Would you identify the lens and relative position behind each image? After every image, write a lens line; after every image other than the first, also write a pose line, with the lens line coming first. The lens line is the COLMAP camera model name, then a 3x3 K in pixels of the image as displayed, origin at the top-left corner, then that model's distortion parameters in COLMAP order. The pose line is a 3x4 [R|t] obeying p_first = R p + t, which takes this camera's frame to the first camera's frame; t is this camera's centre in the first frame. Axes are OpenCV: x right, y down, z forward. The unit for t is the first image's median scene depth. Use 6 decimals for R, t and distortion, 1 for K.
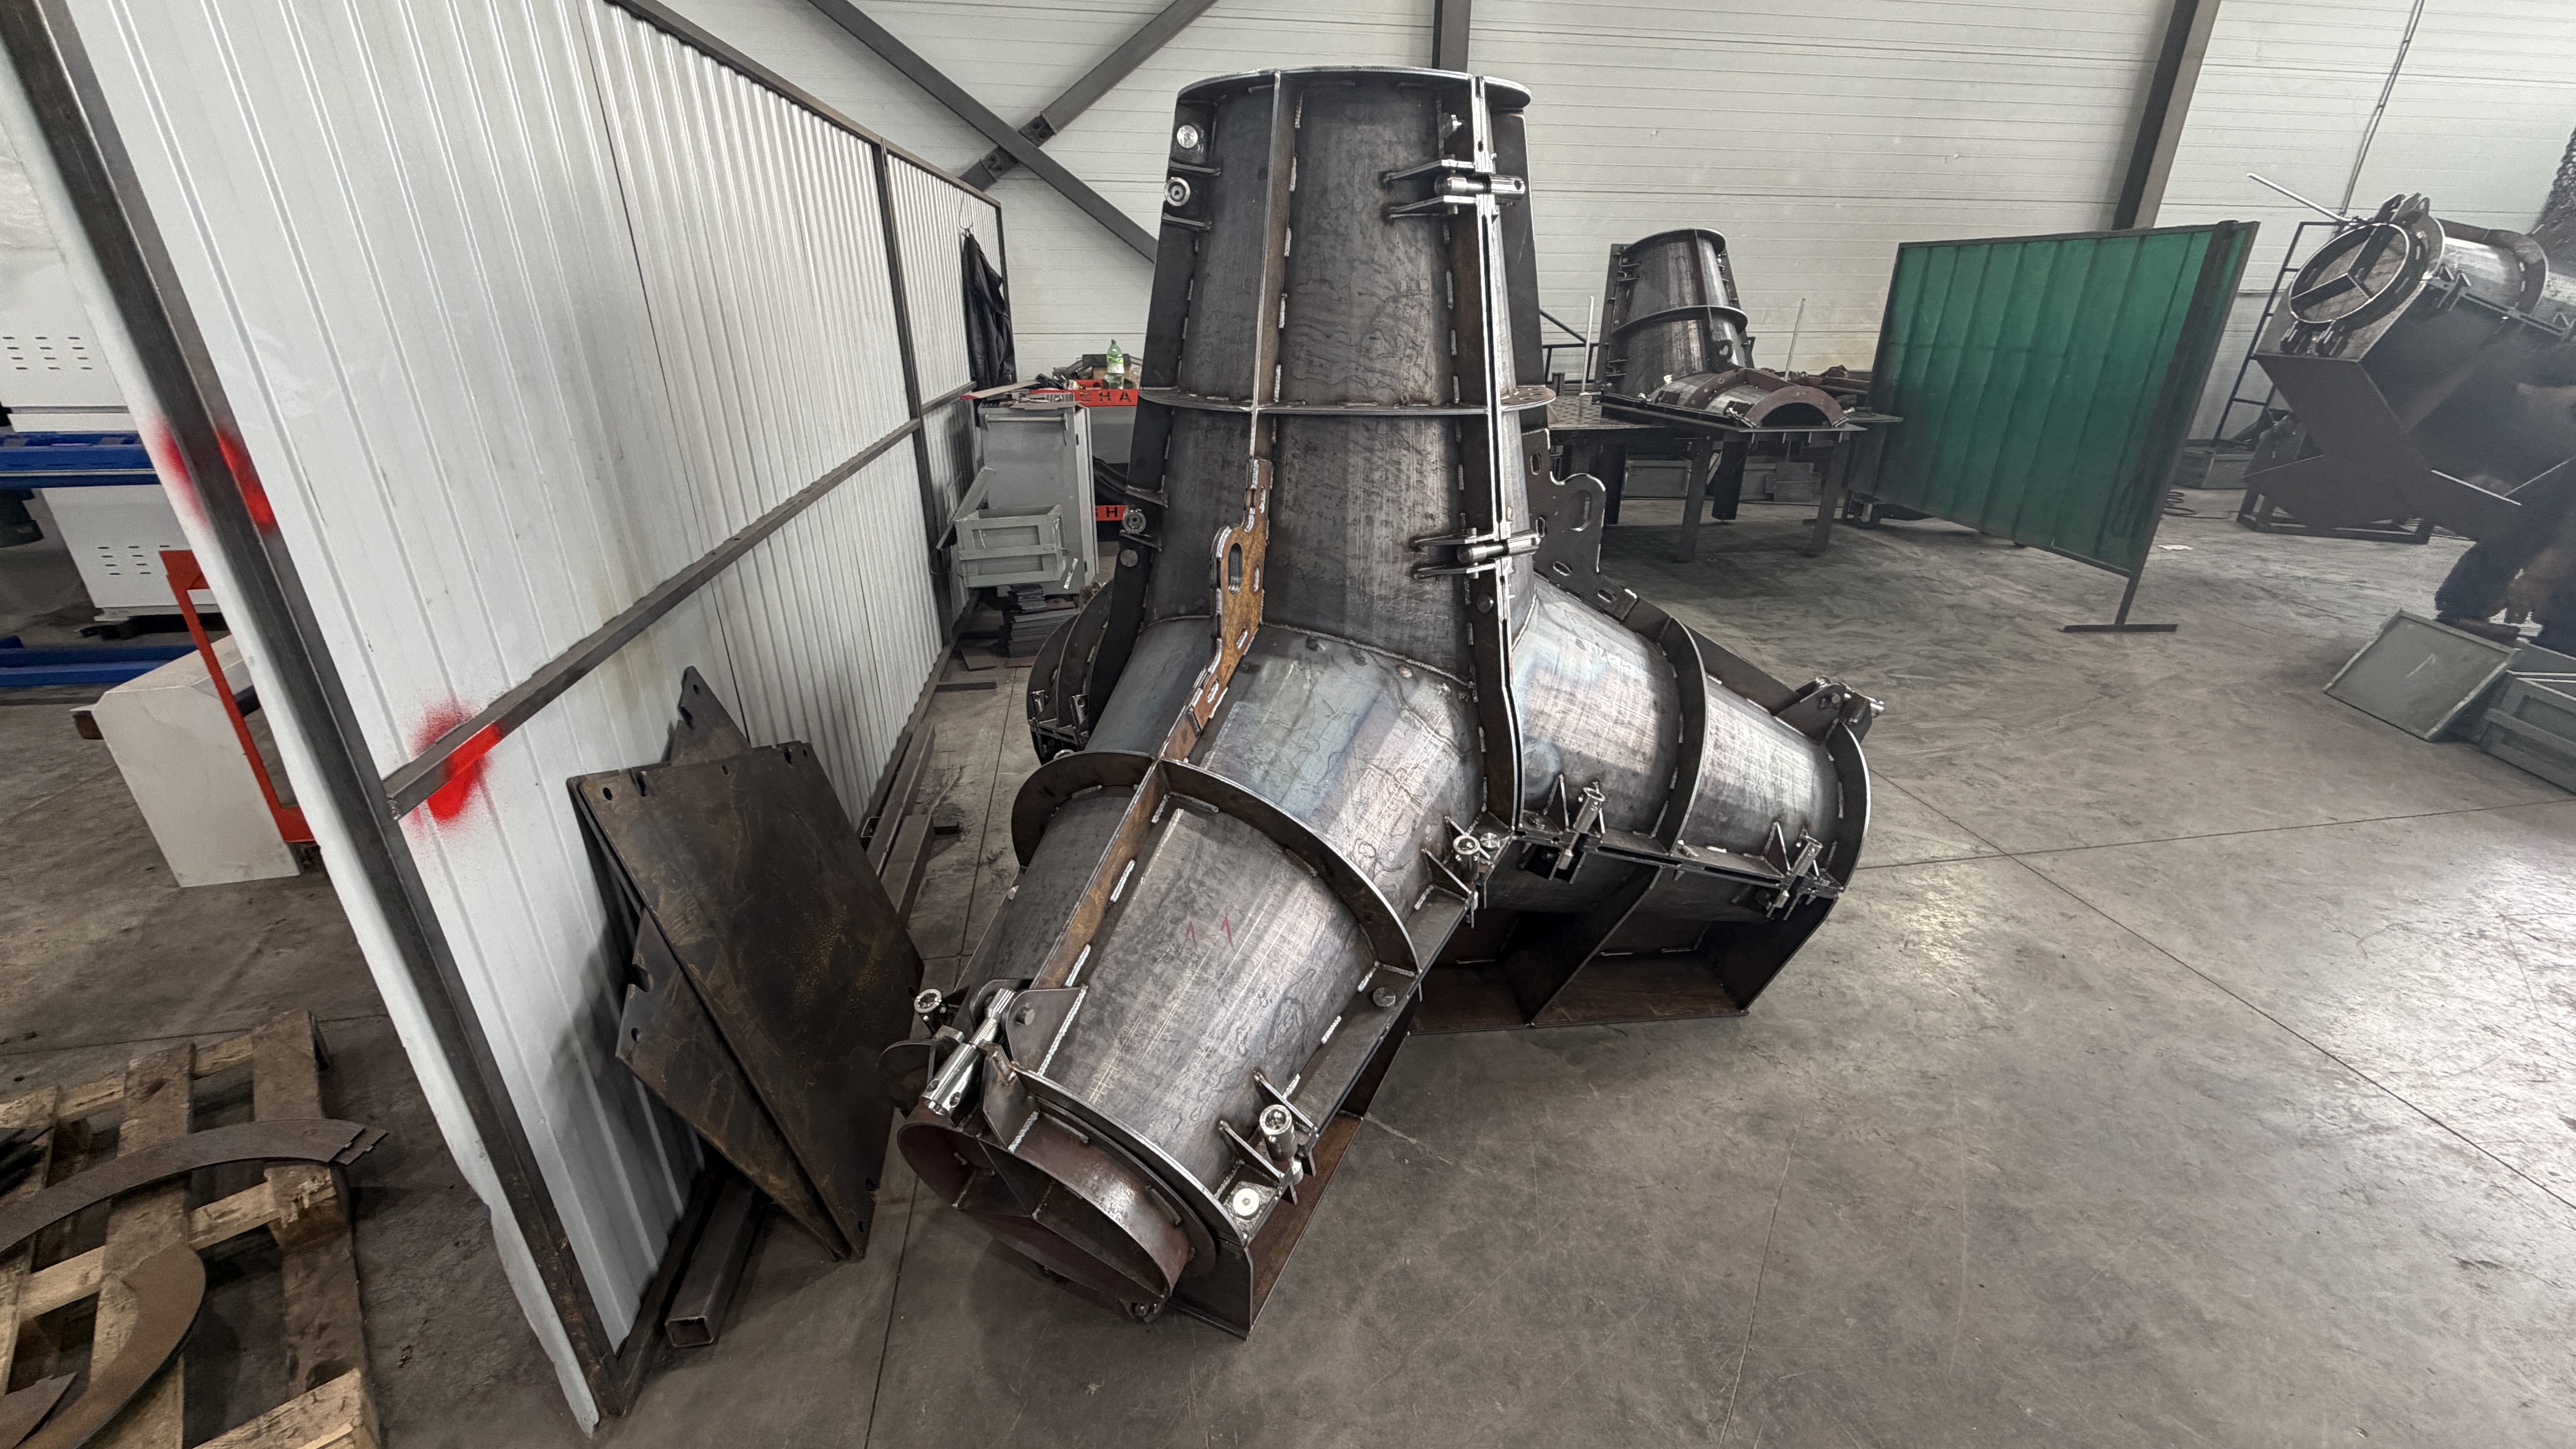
lens RADIAL K [[1029.8, 0, 1306.9], [0, 1029.8, 718.8], [0, 0, 1]] dist [-0.007375, -0.000278]
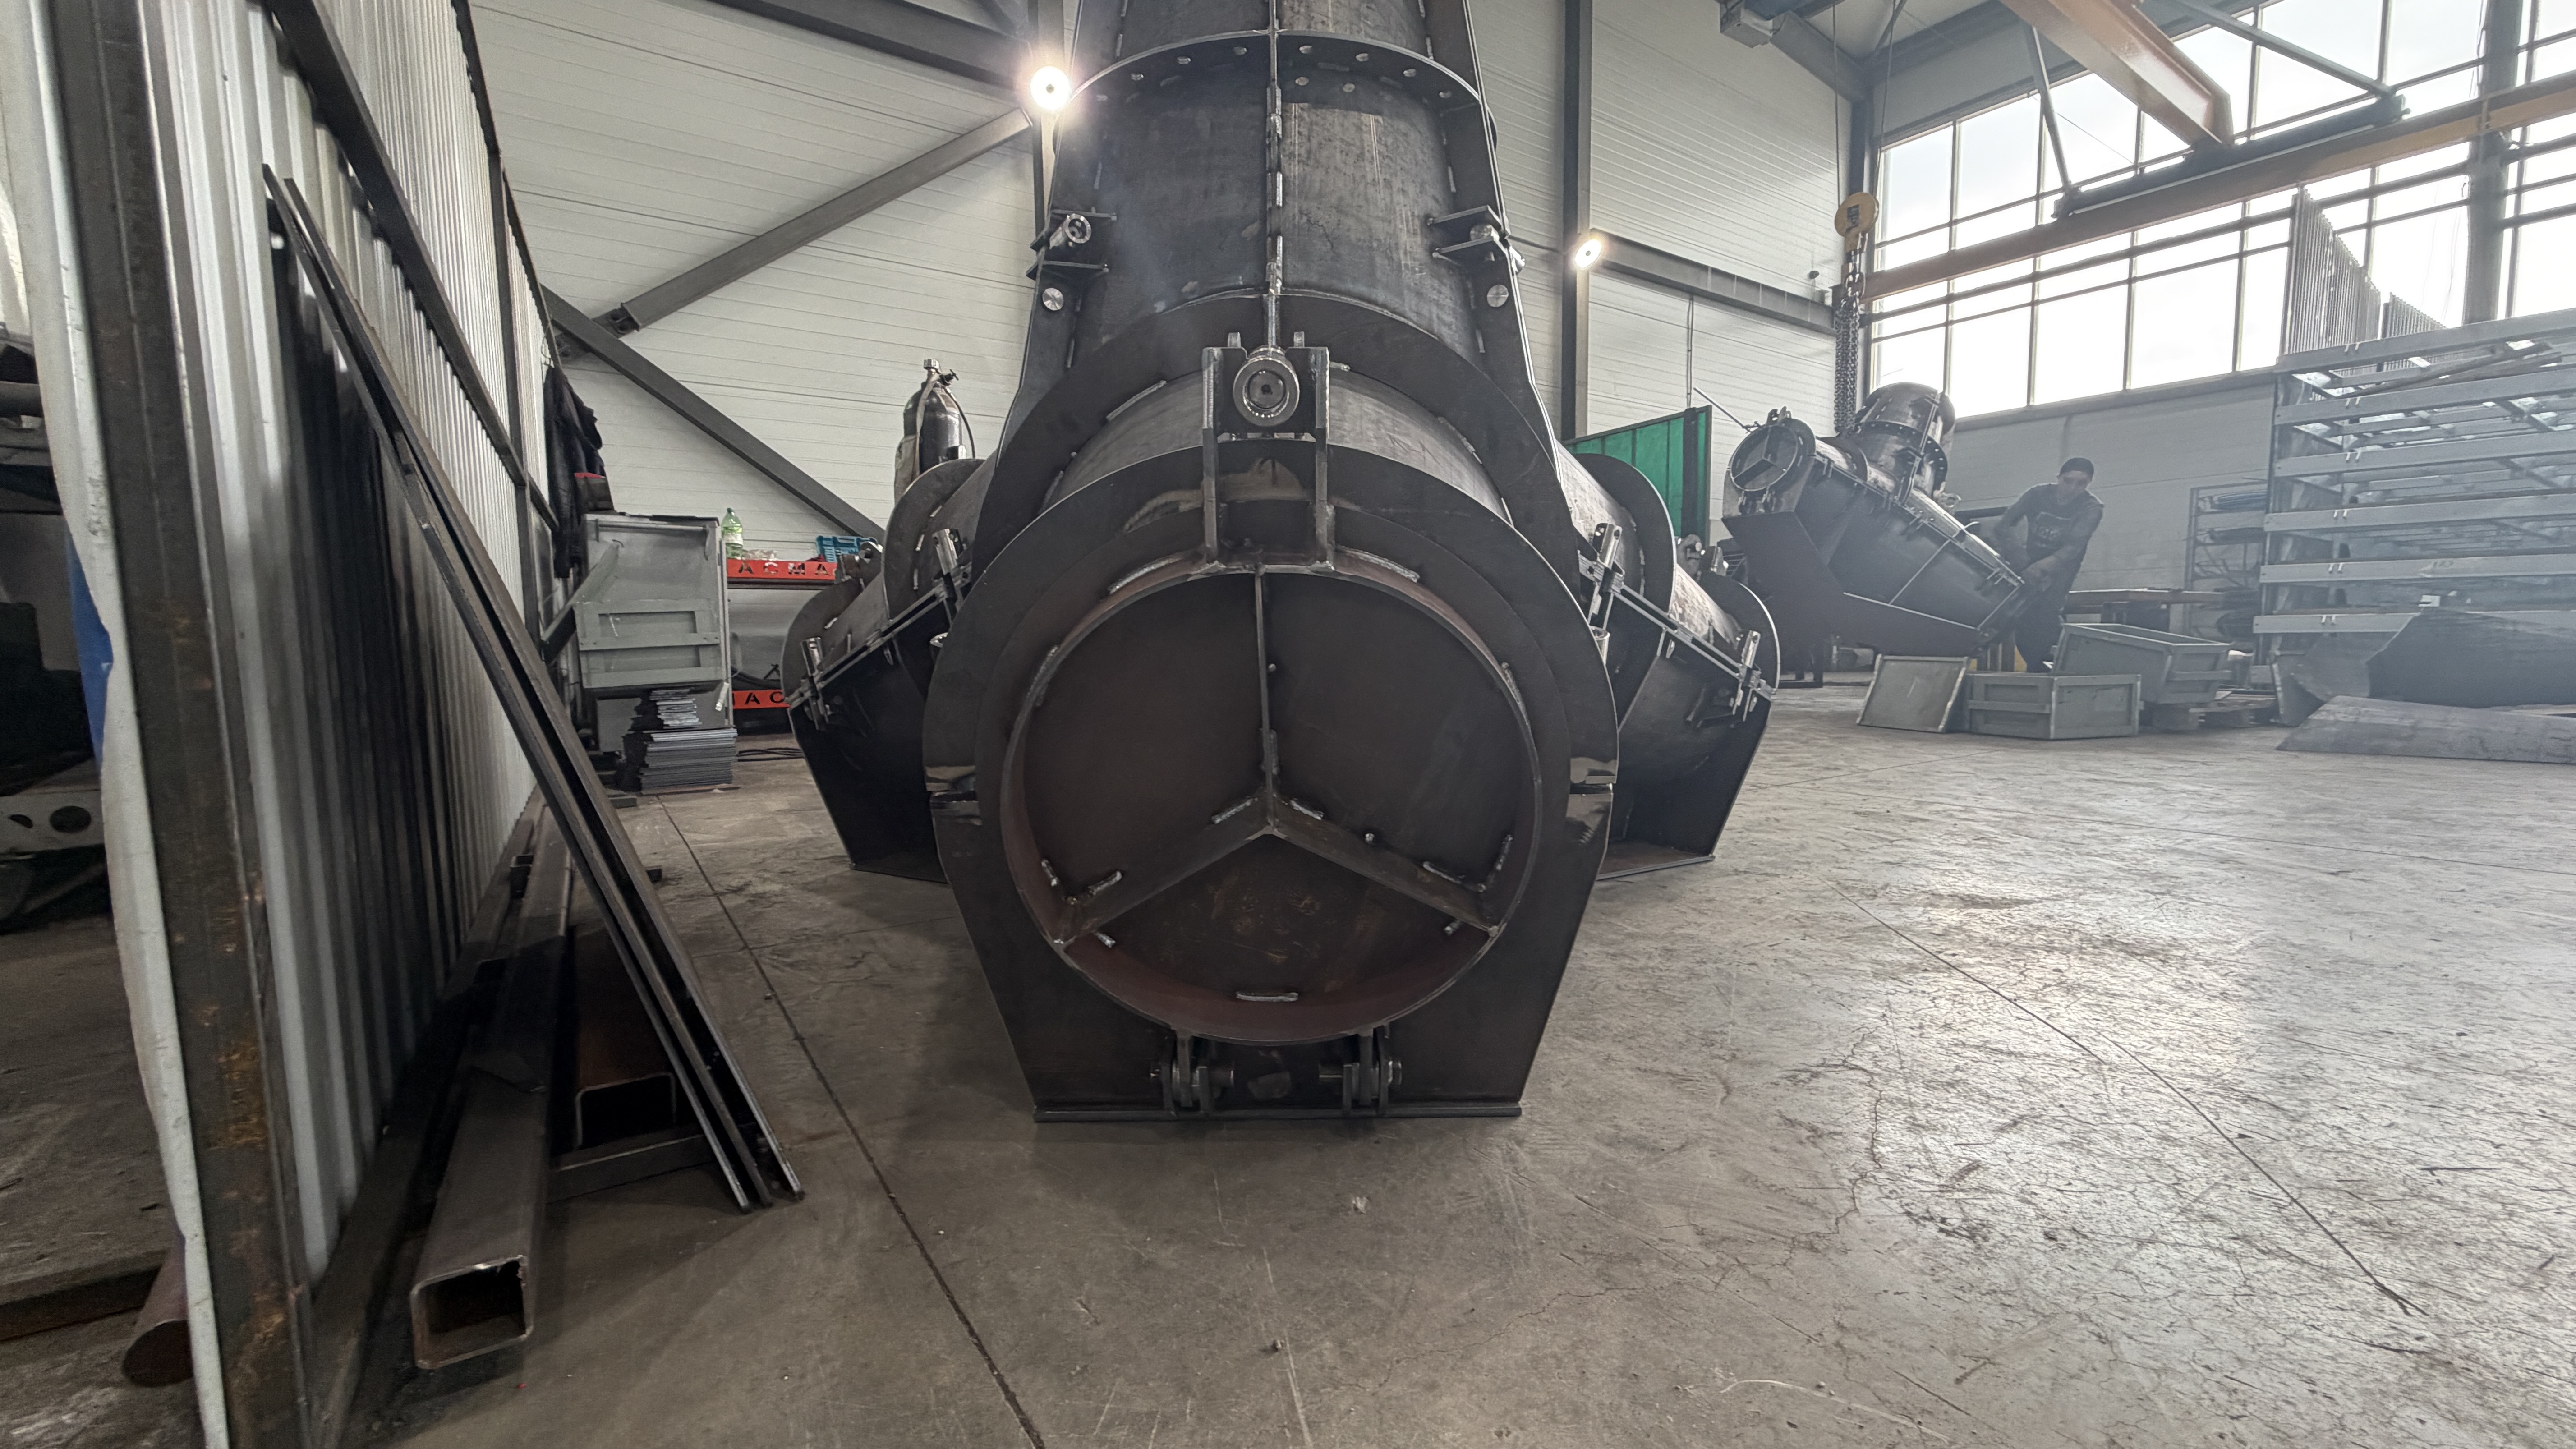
lens RADIAL K [[1029.8, 0, 1291.0], [0, 1029.8, 733.5], [0, 0, 1]] dist [-0.007375, -0.000278]
pose [[0.912047, -0.055093, 0.406369, -0.154879], [0.177974, 0.945926, -0.271199, 0.186725], [-0.369453, 0.319669, 0.872534, 0.146935]]
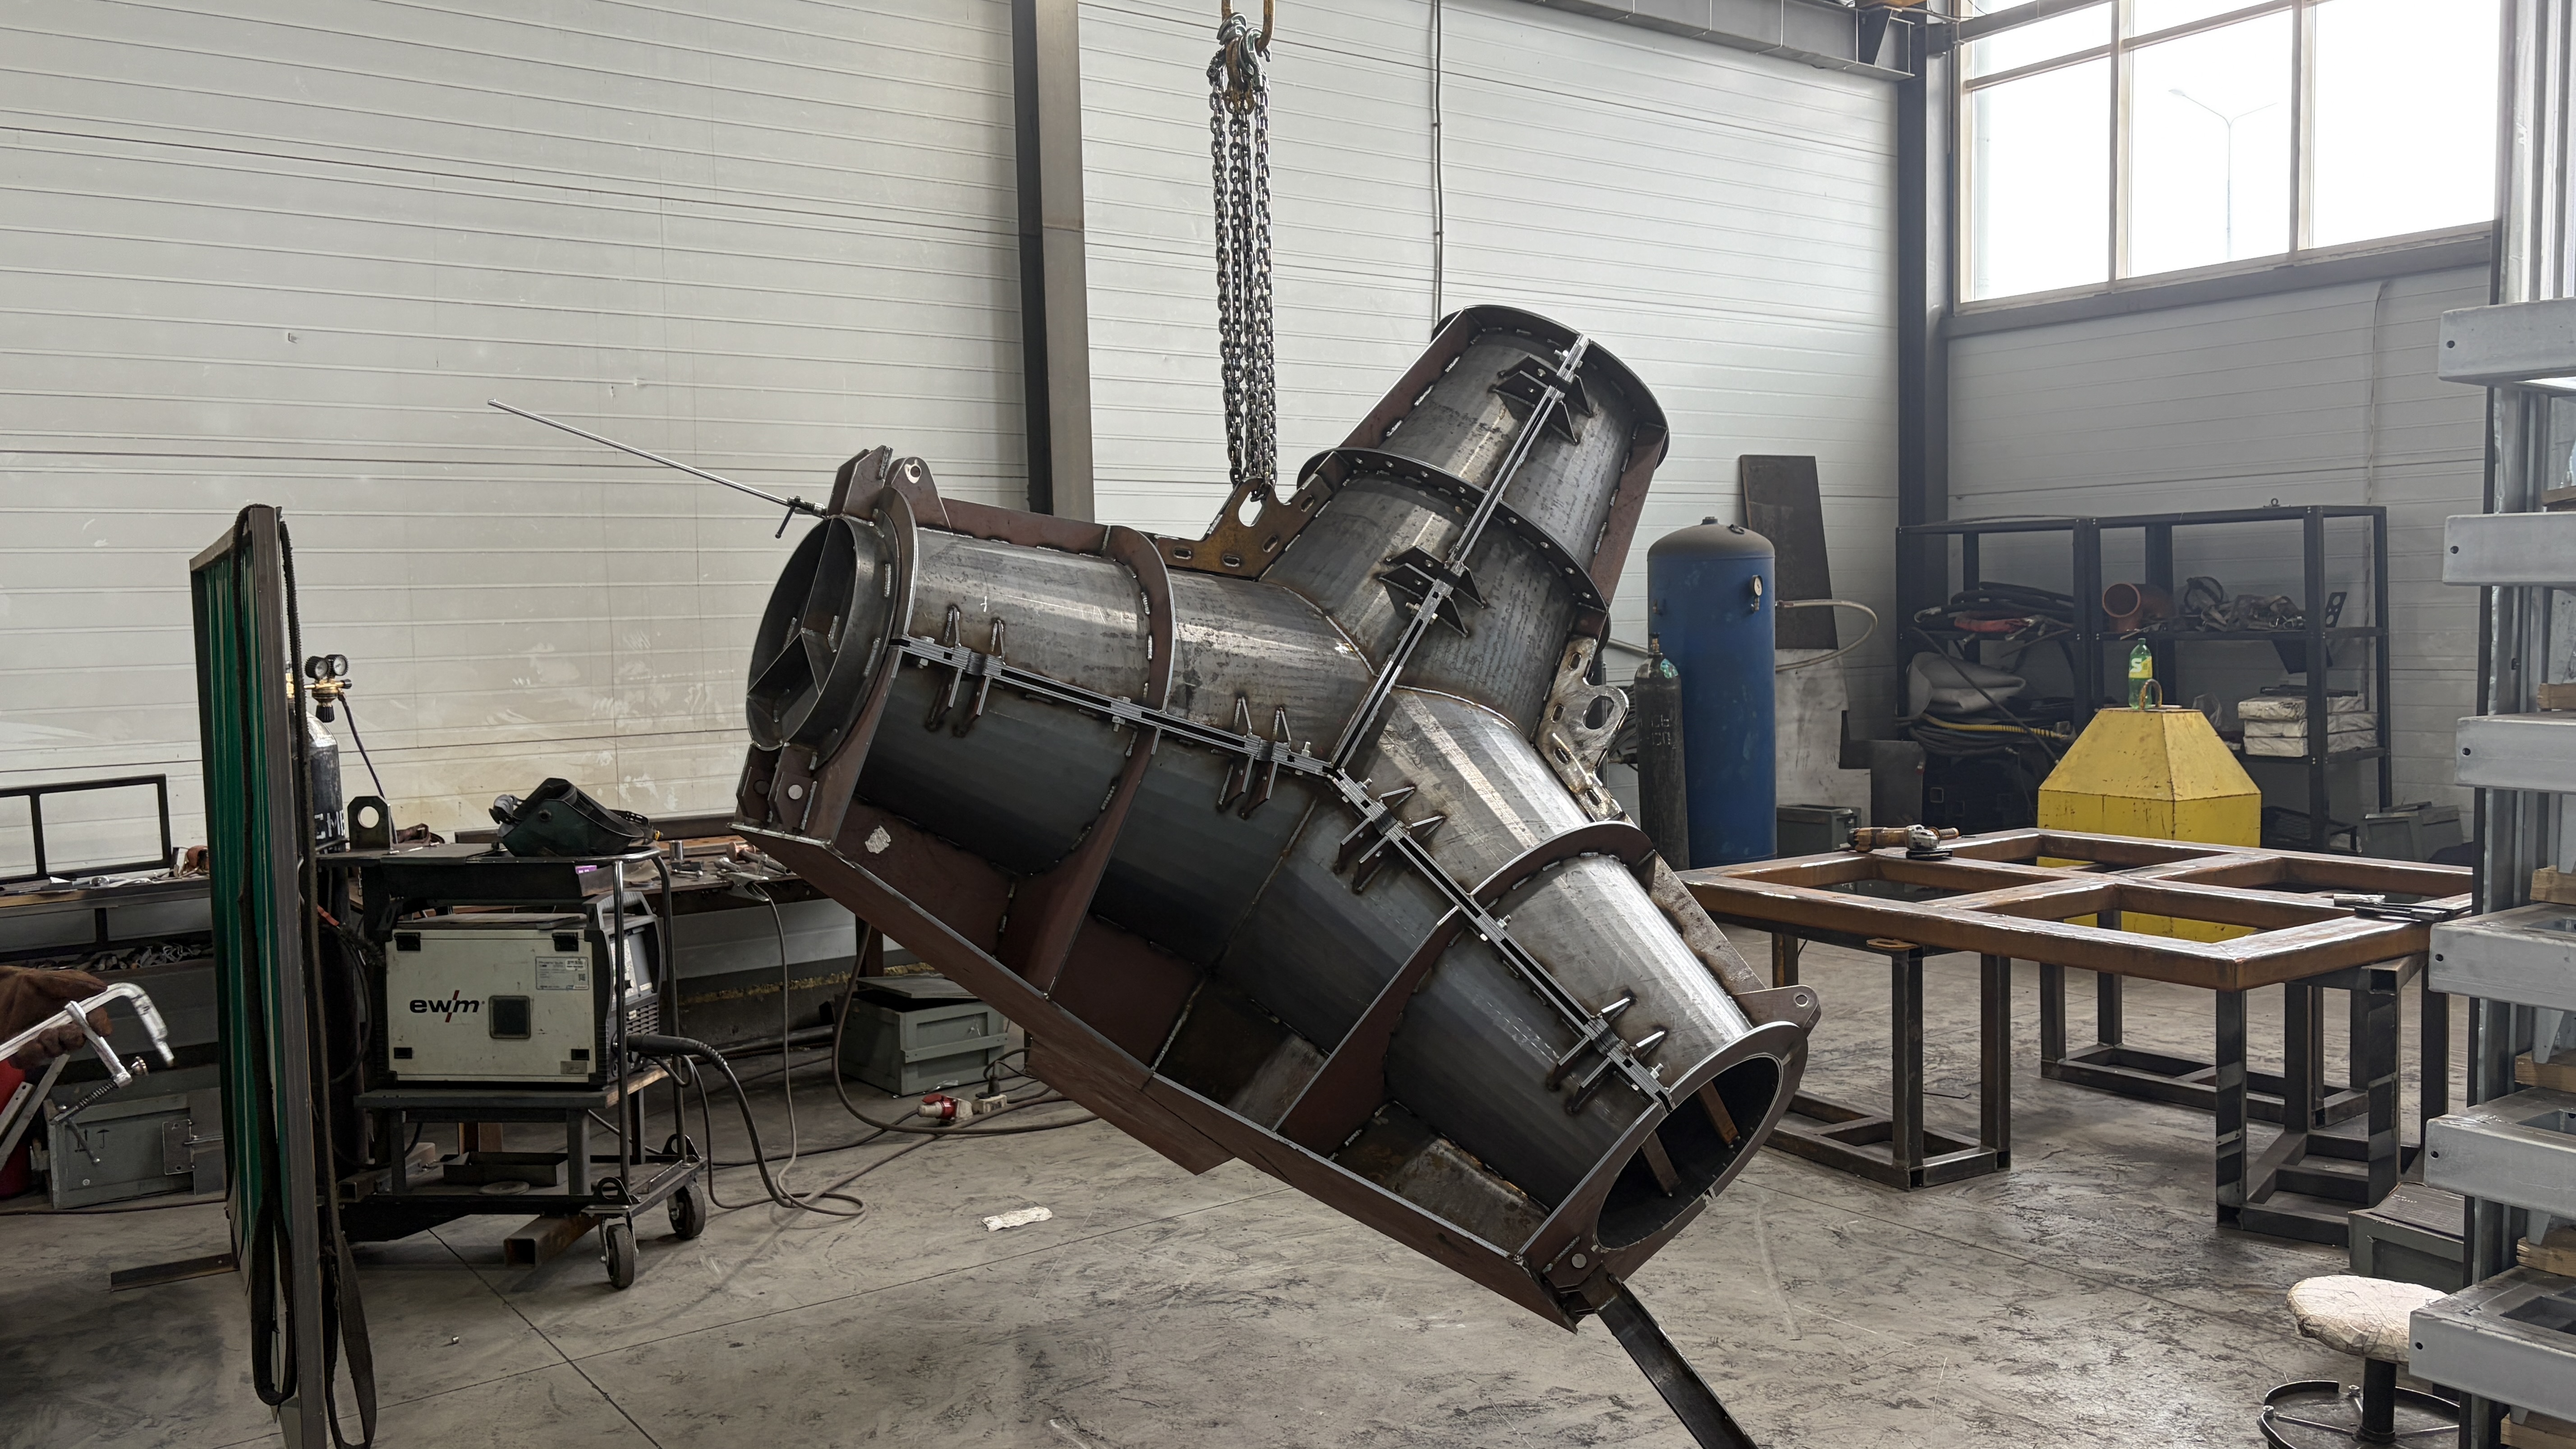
lens RADIAL K [[1954.0, 0, 1294.1], [0, 1954.0, 716.4], [0, 0, 1]] dist [0.049900, -0.047513]
pose [[0.901789, -0.045137, 0.429813, 0.898516], [0.188049, 0.936429, -0.296206, -0.146302], [-0.389120, 0.347941, 0.852949, 0.292686]]
